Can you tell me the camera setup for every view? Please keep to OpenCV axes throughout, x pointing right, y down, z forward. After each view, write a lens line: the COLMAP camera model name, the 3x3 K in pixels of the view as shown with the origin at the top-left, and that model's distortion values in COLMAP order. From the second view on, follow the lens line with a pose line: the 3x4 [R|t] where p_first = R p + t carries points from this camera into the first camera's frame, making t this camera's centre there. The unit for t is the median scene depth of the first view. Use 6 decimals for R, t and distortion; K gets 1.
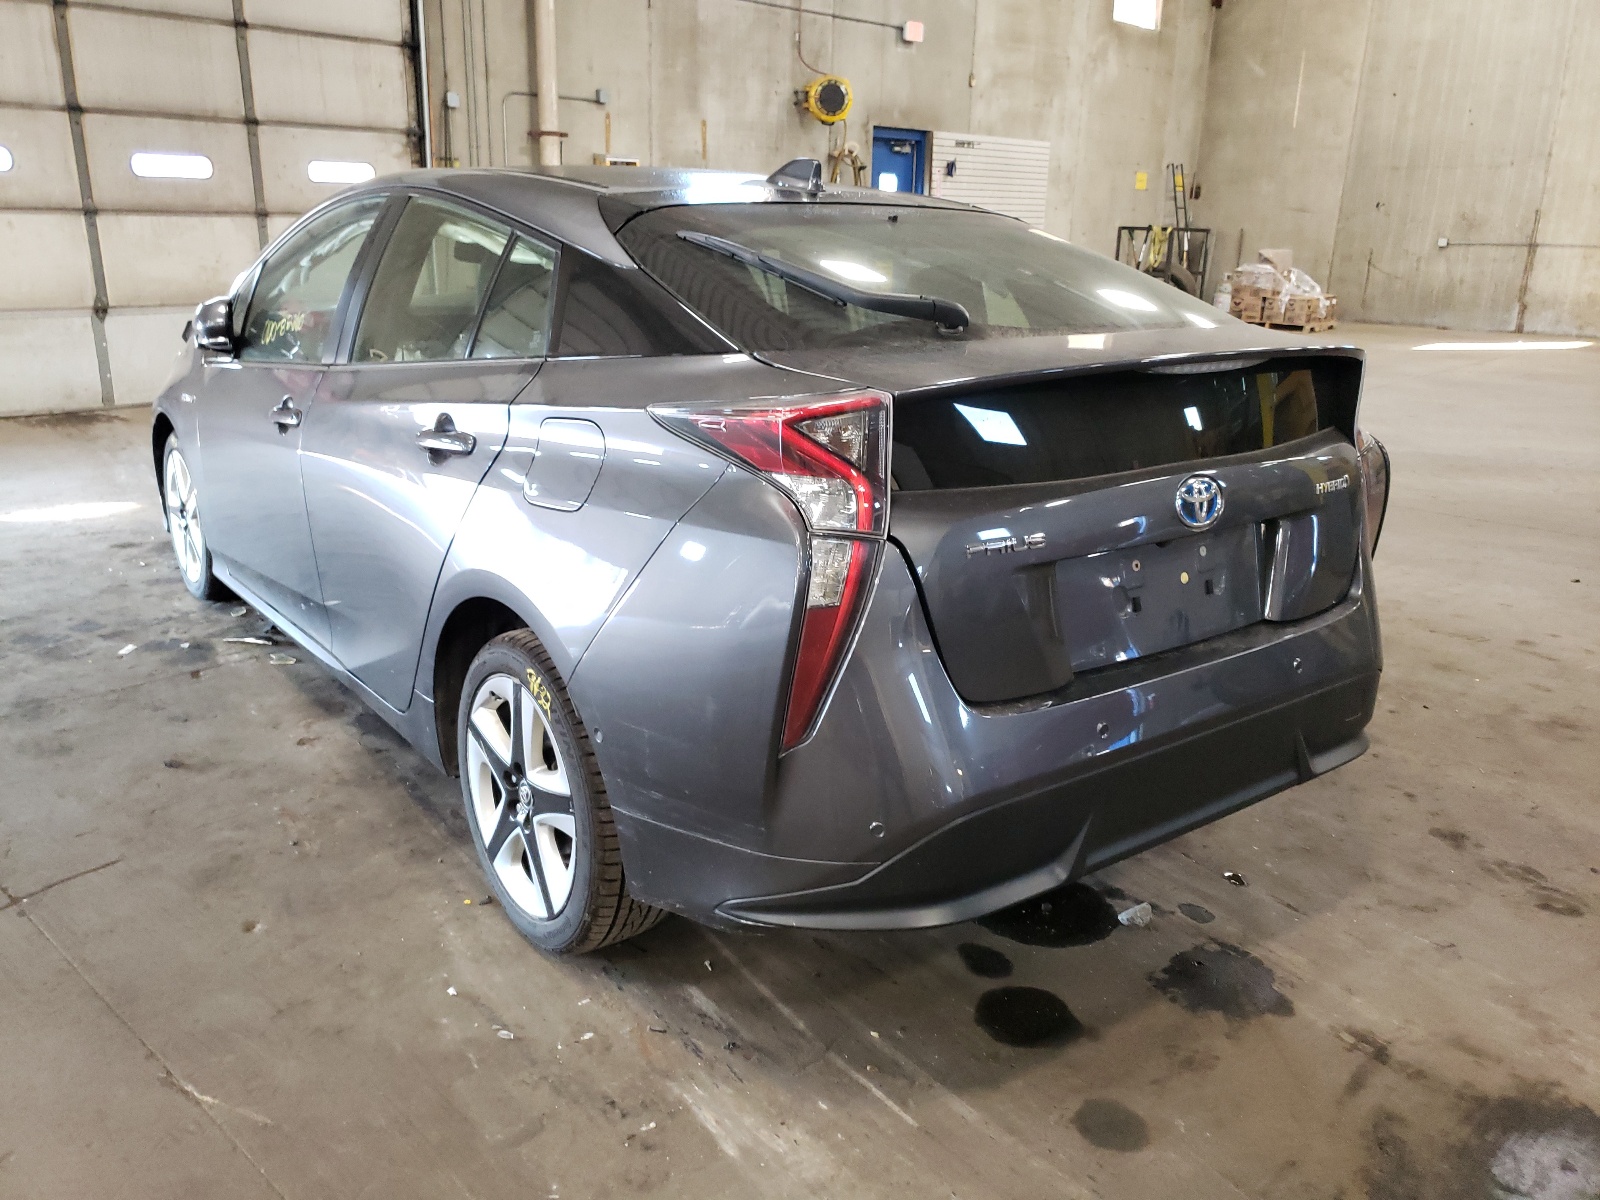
lens RADIAL K [[1244.4, 0, 764.4], [0, 1244.4, 601.1], [0, 0, 1]] dist [0.035430, -0.006186]
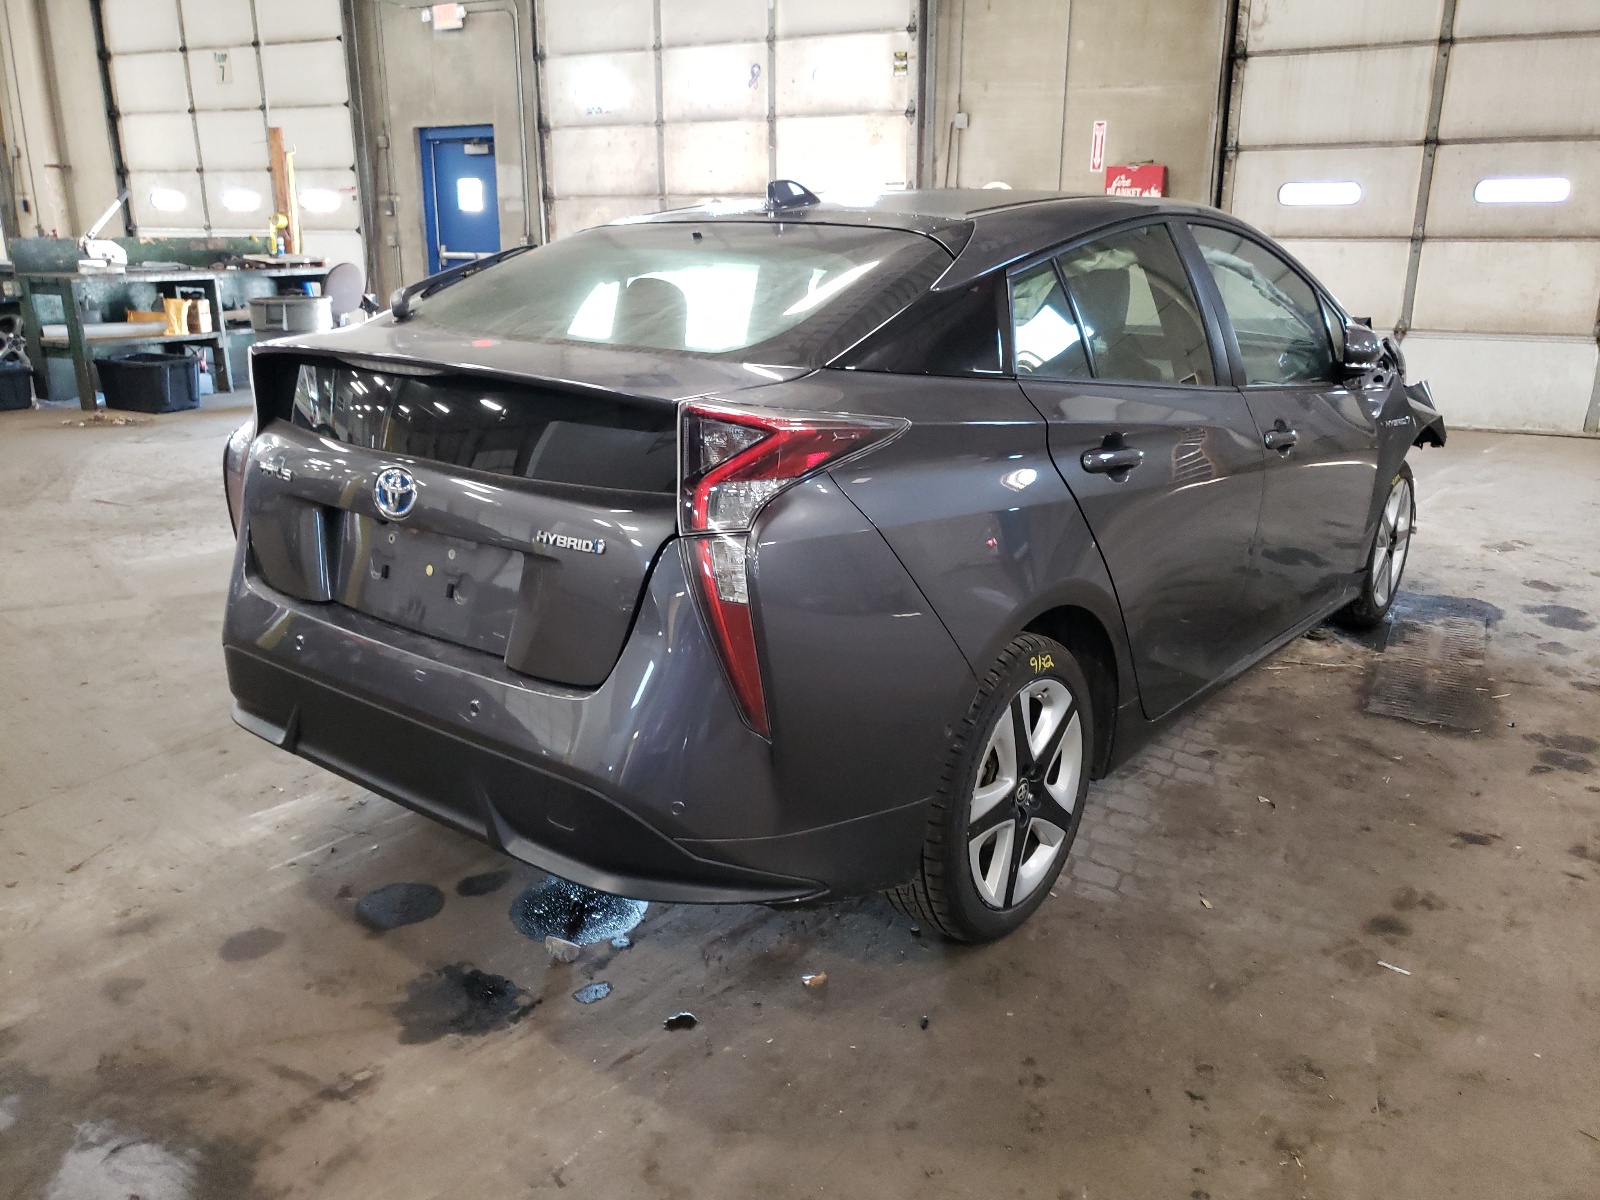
lens RADIAL K [[1244.4, 0, 805.0], [0, 1244.4, 593.6], [0, 0, 1]] dist [0.035430, -0.006186]
pose [[0.266980, 0.258758, -0.928314, 1.267733], [-0.285145, 0.941357, 0.180387, -0.253537], [0.920551, 0.216544, 0.325107, 0.863379]]
